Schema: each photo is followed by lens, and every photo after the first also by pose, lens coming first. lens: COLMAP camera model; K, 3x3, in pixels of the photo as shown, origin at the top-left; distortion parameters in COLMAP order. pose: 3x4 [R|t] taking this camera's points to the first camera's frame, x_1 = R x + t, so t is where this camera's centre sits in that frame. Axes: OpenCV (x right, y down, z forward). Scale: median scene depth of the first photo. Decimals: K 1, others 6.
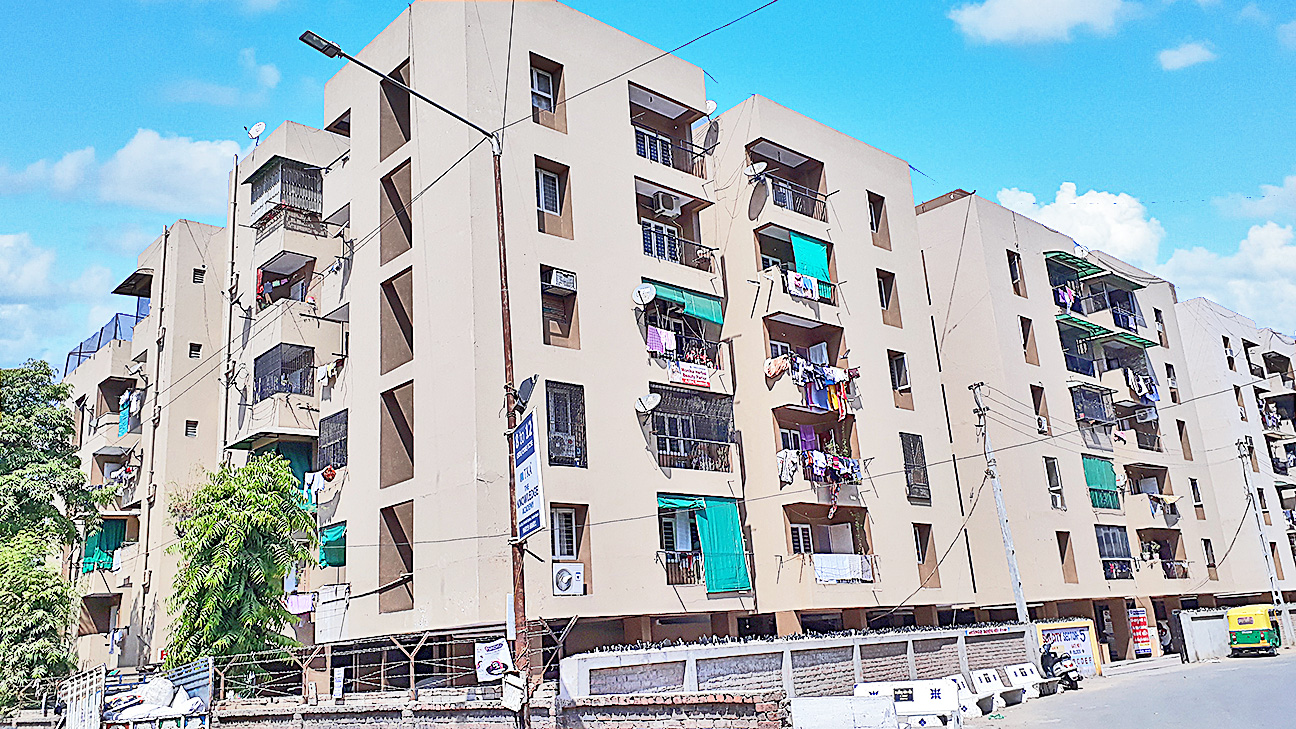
lens RADIAL K [[1041.6, 0, 618.8], [0, 1041.6, 363.9], [0, 0, 1]] dist [0.075020, -0.118462]
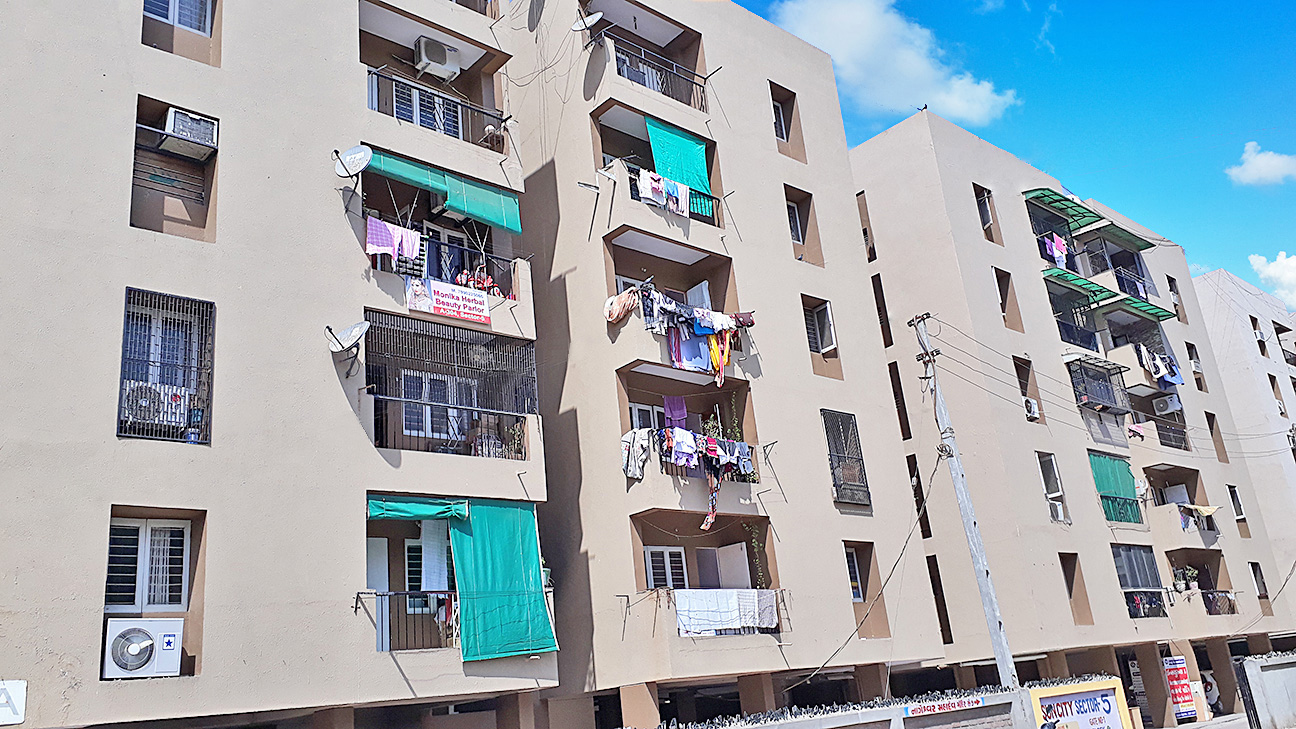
lens RADIAL K [[1041.6, 0, 644.0], [0, 1041.6, 364.0], [0, 0, 1]] dist [0.075020, -0.118462]
pose [[0.999185, -0.035113, 0.019911, 0.145841], [0.036269, 0.997480, -0.060975, 0.076602], [-0.017720, 0.061648, 0.997941, 0.333320]]
